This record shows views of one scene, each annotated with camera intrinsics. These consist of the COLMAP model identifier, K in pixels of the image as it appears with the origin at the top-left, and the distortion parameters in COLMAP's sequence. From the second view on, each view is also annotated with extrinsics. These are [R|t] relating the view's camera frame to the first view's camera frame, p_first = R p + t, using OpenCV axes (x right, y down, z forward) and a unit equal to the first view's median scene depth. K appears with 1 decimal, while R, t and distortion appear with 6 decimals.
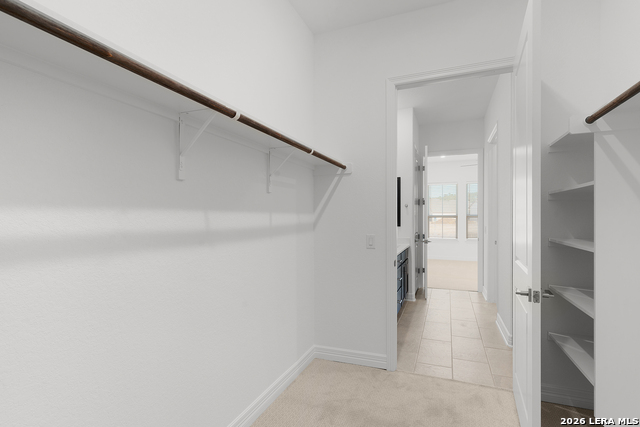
lens RADIAL K [[314.6, 0, 319.3], [0, 314.6, 216.0], [0, 0, 1]] dist [0.000655, 0.000103]
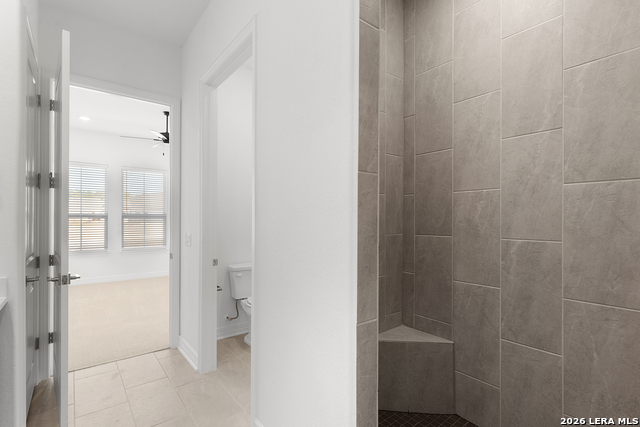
lens RADIAL K [[314.6, 0, 319.3], [0, 314.6, 216.0], [0, 0, 1]] dist [0.000655, 0.000103]
pose [[0.495111, 0.007001, 0.868802, 0.135671], [-0.003056, 0.999975, -0.006317, 0.004723], [-0.868825, 0.000473, 0.495120, 0.461050]]
